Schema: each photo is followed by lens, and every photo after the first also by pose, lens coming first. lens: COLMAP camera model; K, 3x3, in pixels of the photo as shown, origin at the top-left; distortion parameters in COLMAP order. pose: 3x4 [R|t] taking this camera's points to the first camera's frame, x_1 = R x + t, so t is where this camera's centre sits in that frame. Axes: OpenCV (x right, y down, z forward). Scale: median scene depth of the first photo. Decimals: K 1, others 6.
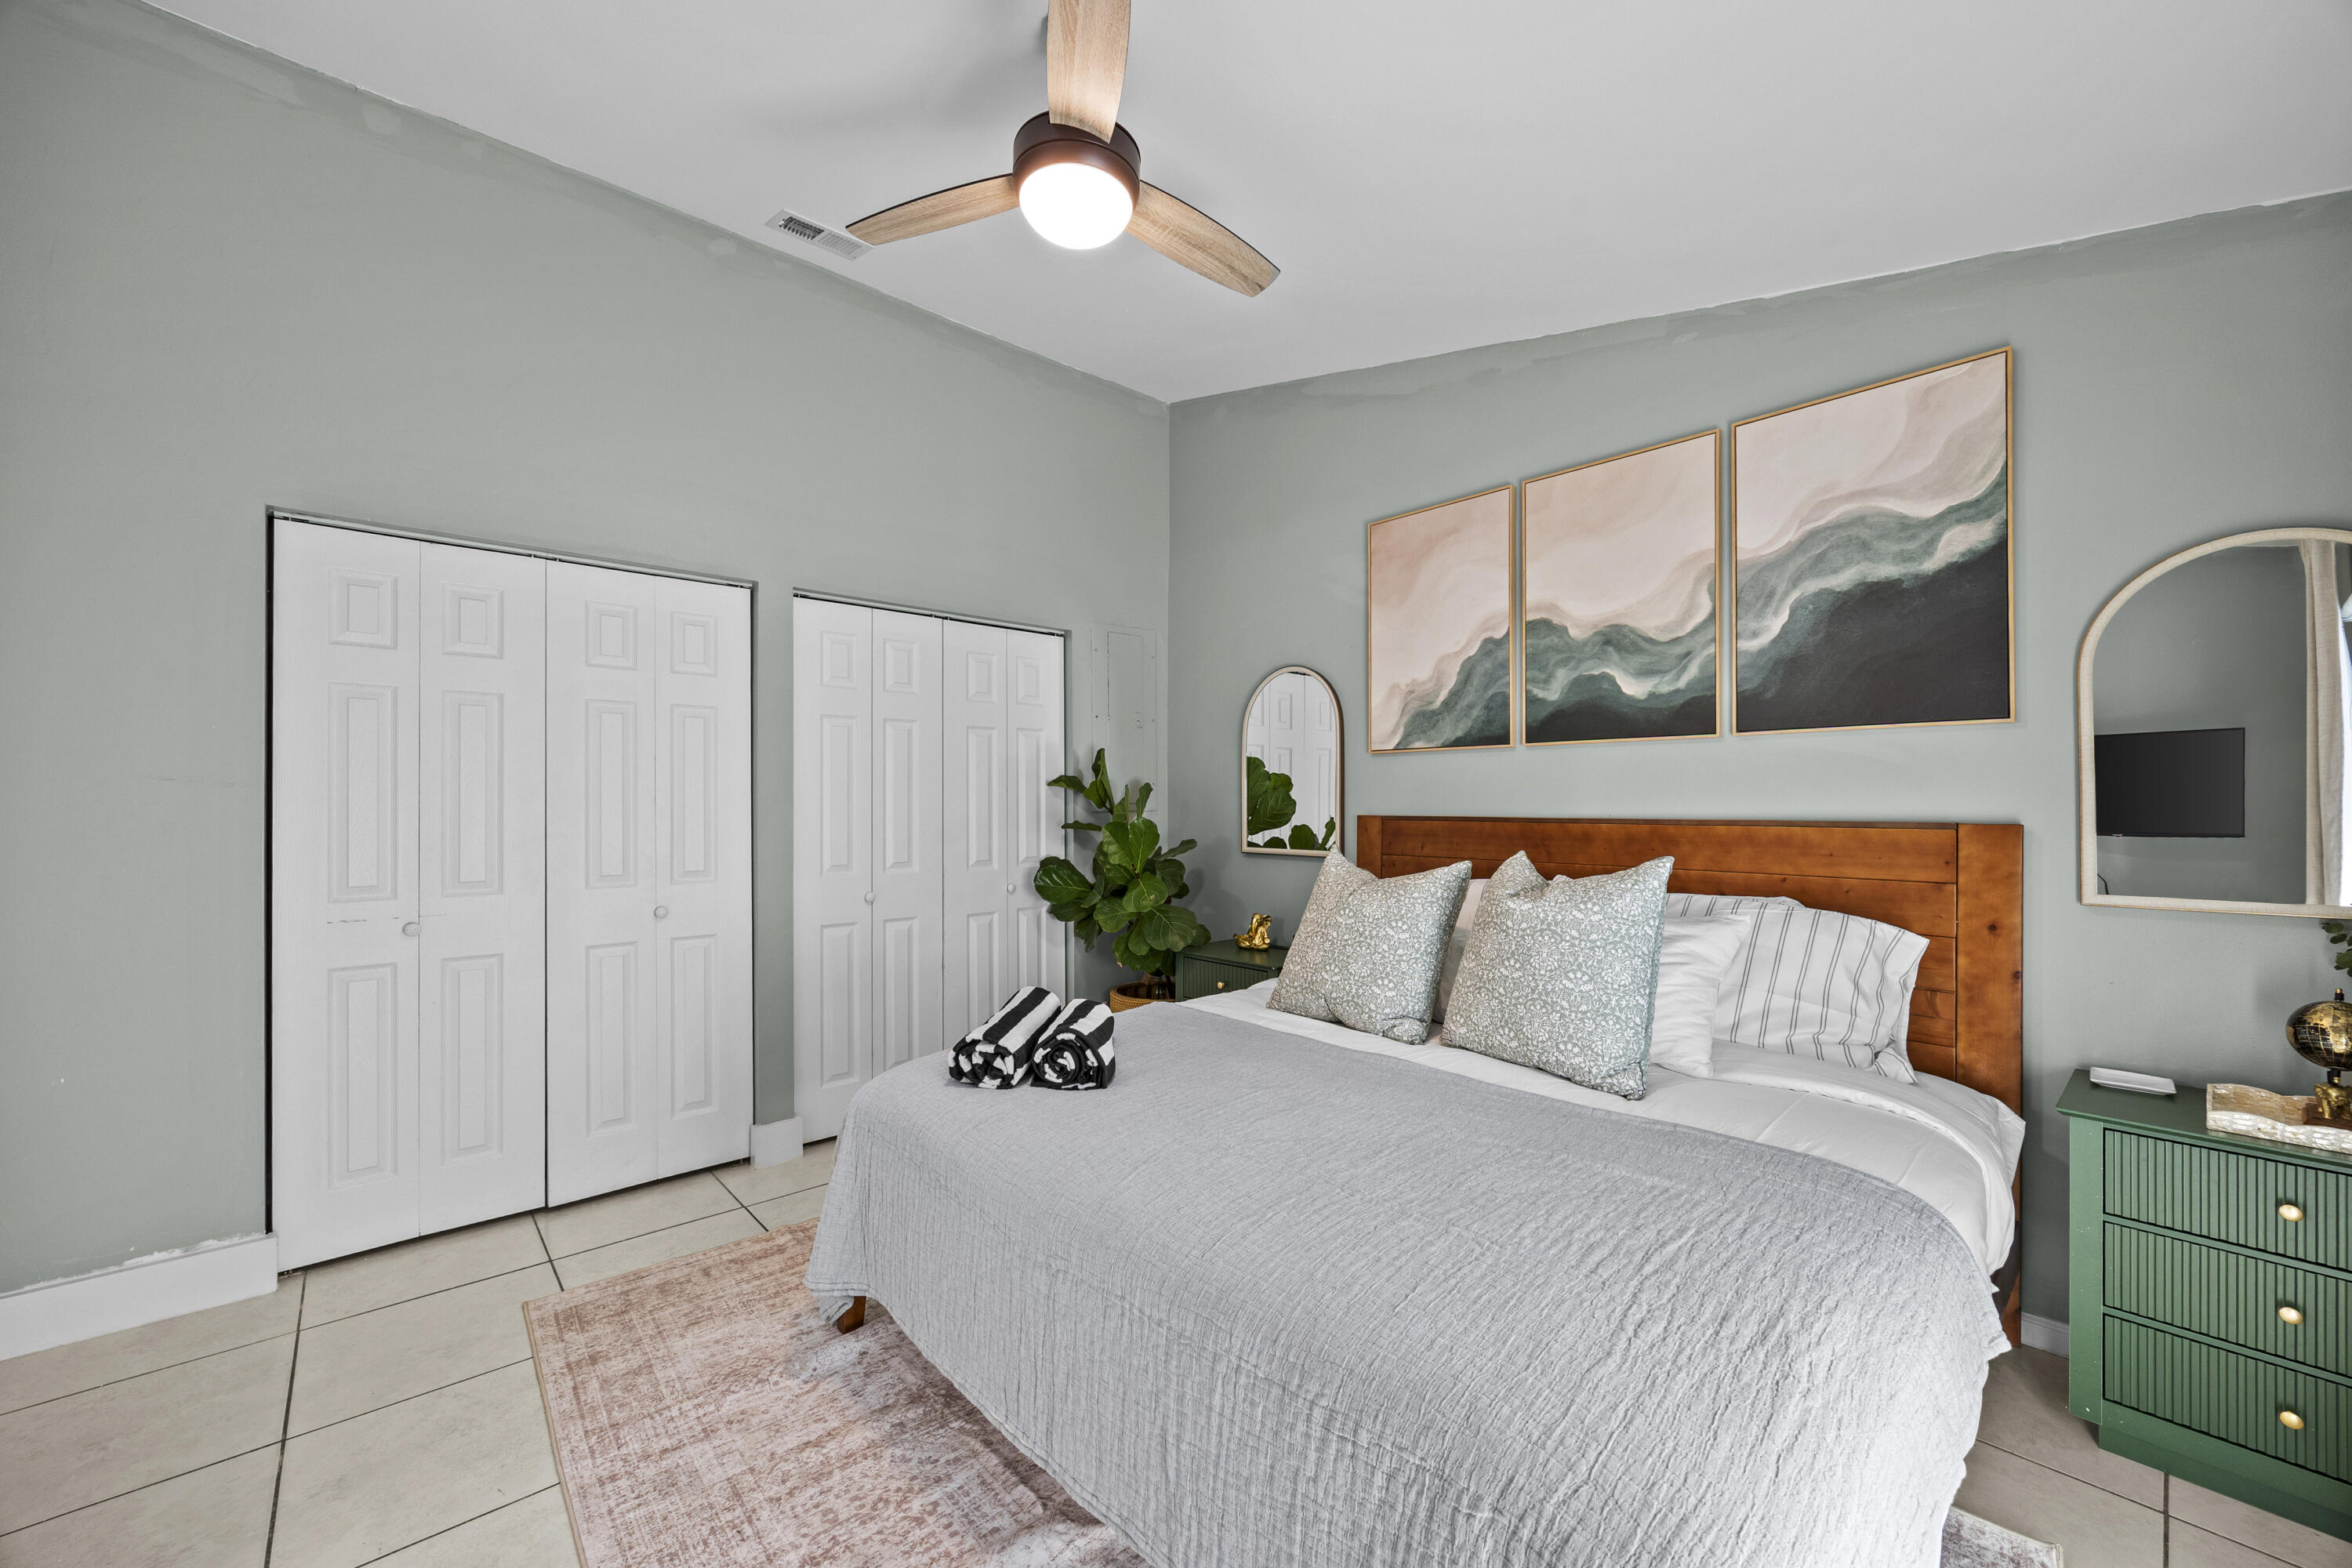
lens RADIAL K [[917.0, 0, 1199.2], [0, 917.0, 793.5], [0, 0, 1]] dist [-0.002052, 0.000436]
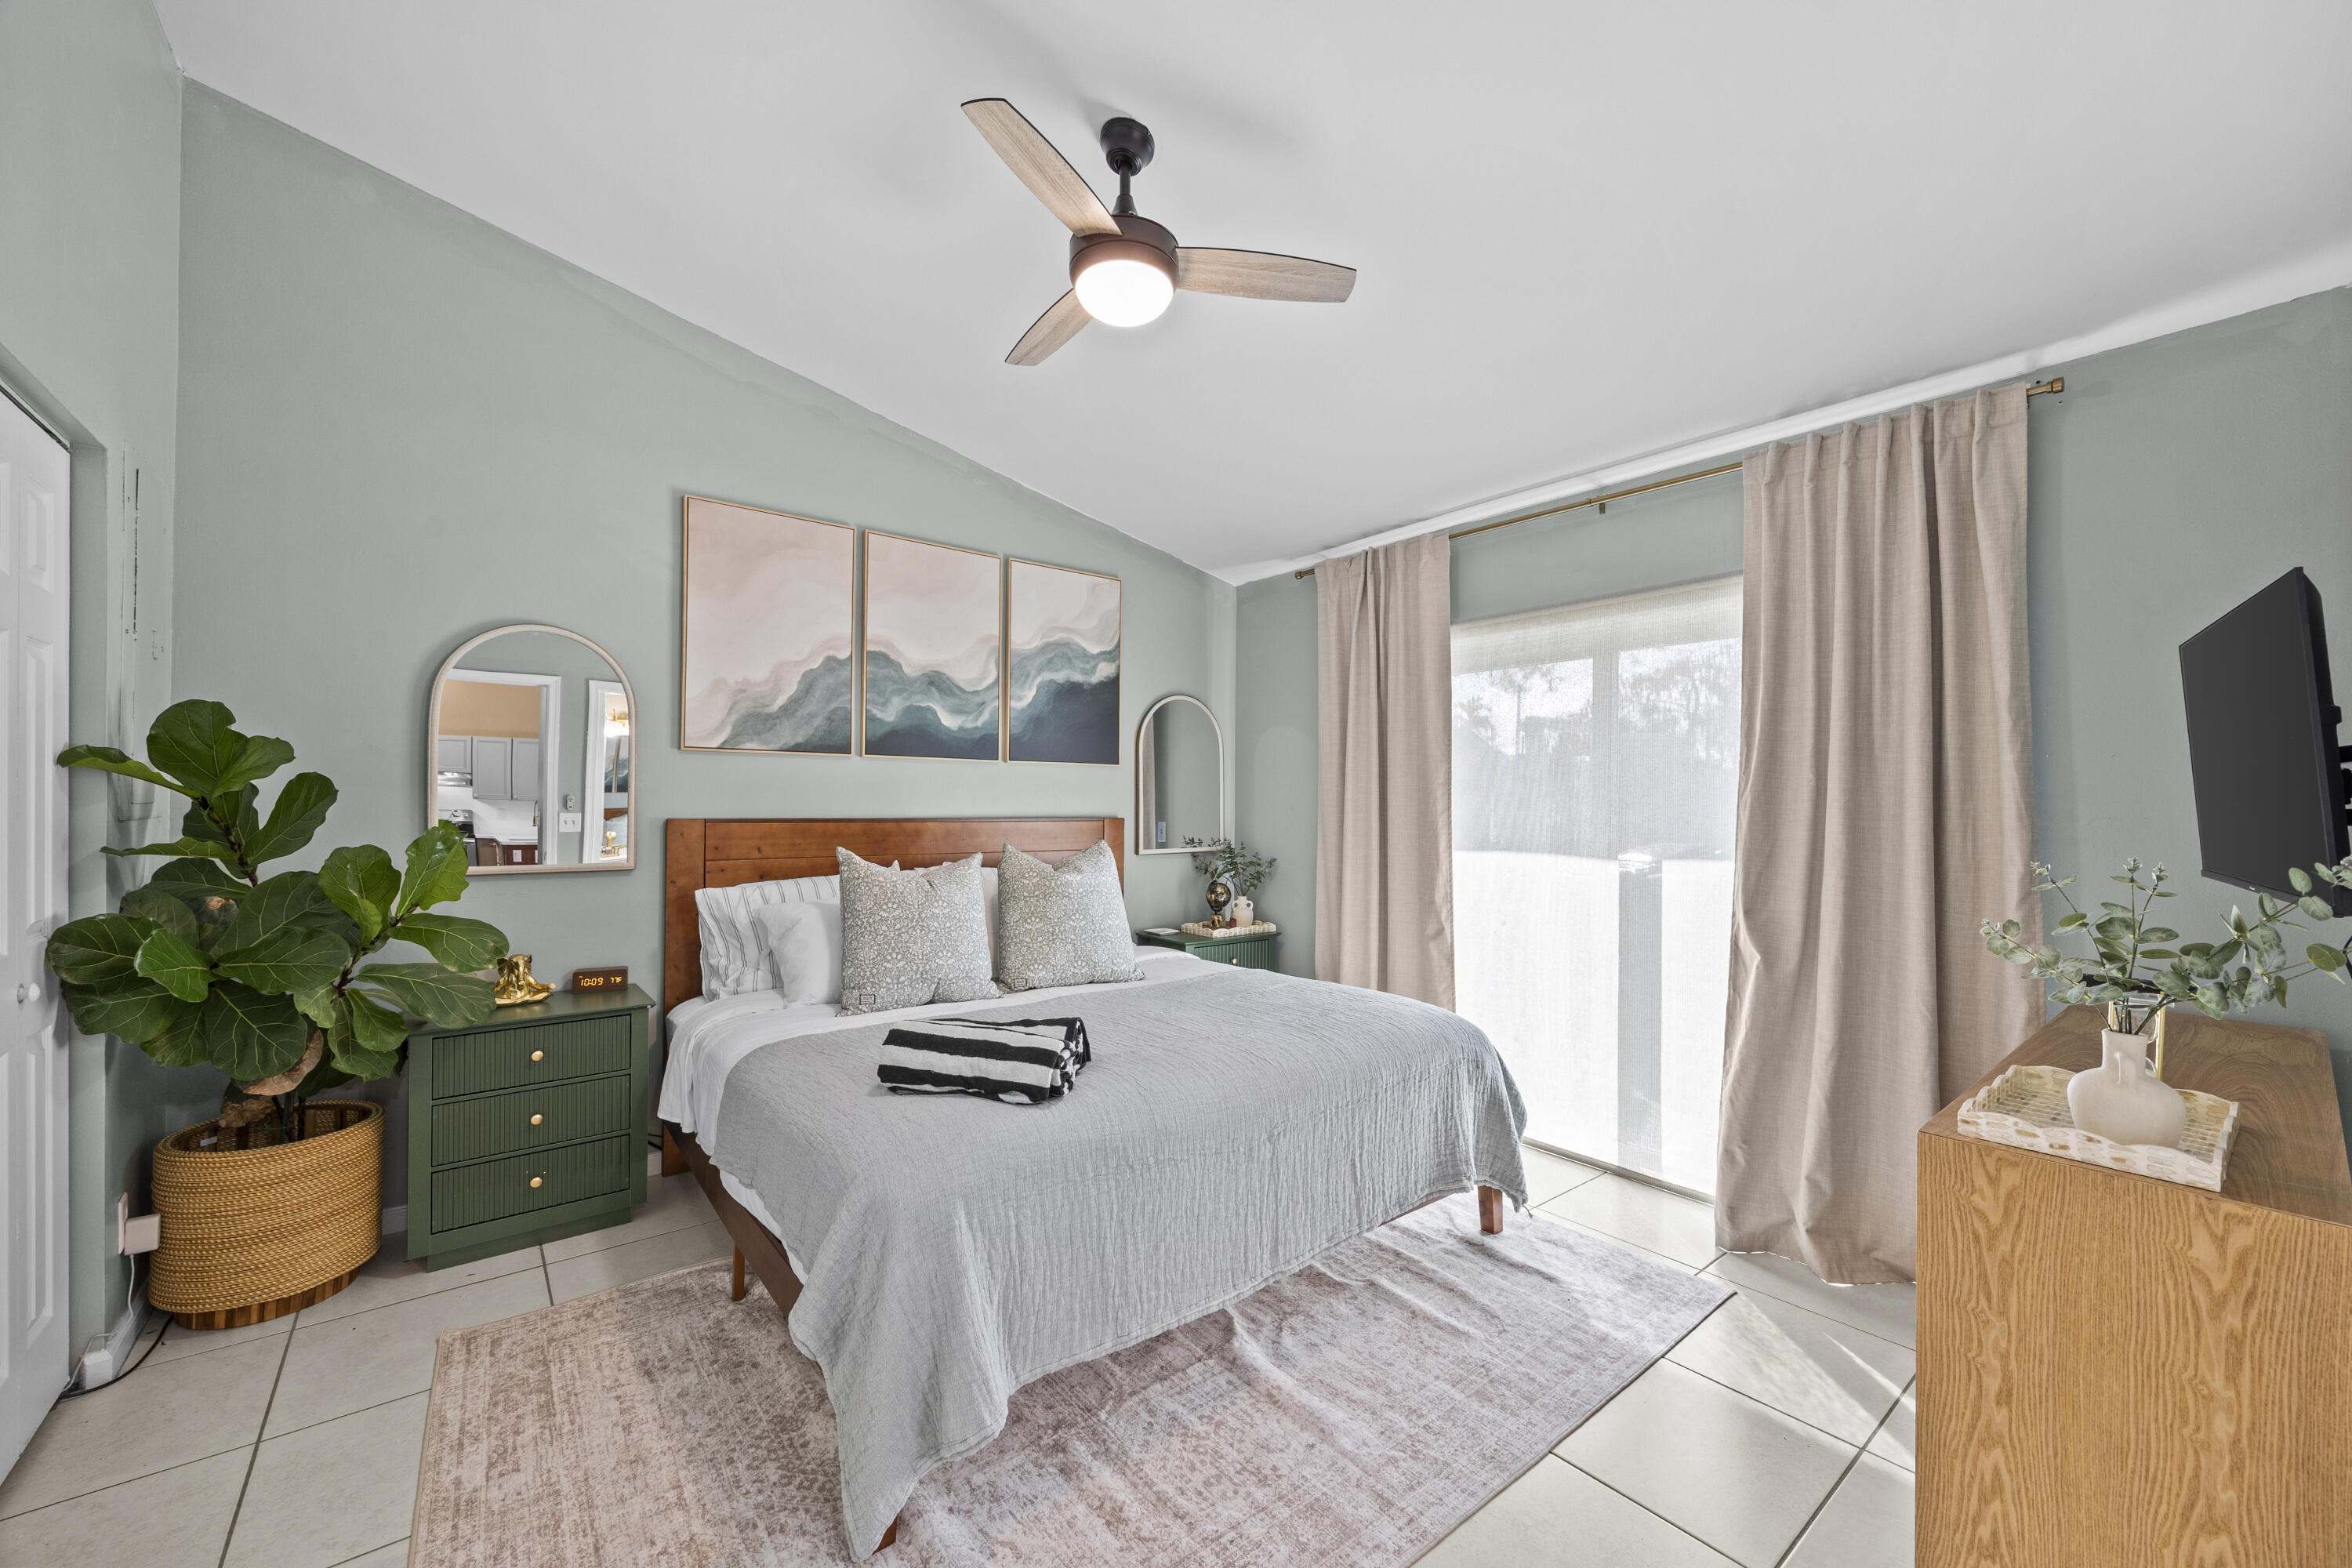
lens RADIAL K [[917.0, 0, 1190.7], [0, 917.0, 799.0], [0, 0, 1]] dist [-0.002052, 0.000436]
pose [[0.048743, 0.006874, 0.998788, -0.841269], [-0.016921, 0.999838, -0.006056, 0.001708], [-0.998668, -0.016605, 0.048852, 0.563058]]
